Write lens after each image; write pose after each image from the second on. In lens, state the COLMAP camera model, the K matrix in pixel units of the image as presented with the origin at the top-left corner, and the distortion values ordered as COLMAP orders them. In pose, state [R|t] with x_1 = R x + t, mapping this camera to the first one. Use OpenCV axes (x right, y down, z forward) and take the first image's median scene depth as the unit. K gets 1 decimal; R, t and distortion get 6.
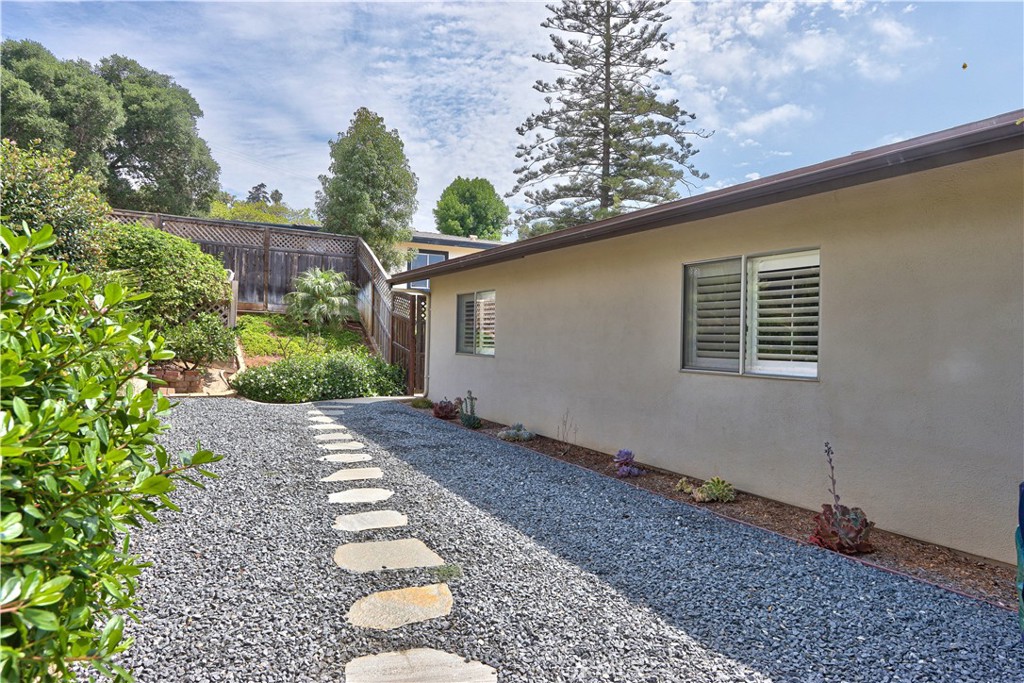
lens RADIAL K [[629.1, 0, 512.0], [0, 629.1, 341.5], [0, 0, 1]] dist [-0.003667, 0.000312]
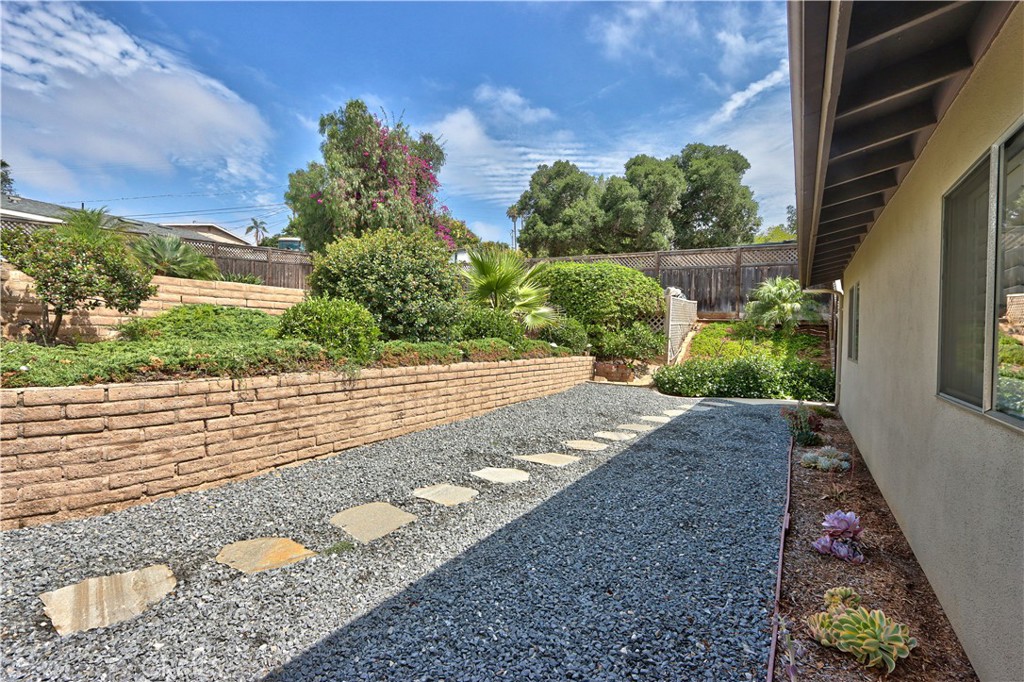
lens RADIAL K [[476.5, 0, 507.9], [0, 476.5, 343.1], [0, 0, 1]] dist [-0.016228, 0.000807]
pose [[0.496471, 0.000715, -0.868053, 0.209794], [-0.006518, 0.999975, -0.002905, 0.002894], [0.868029, 0.007100, 0.496463, 0.233353]]
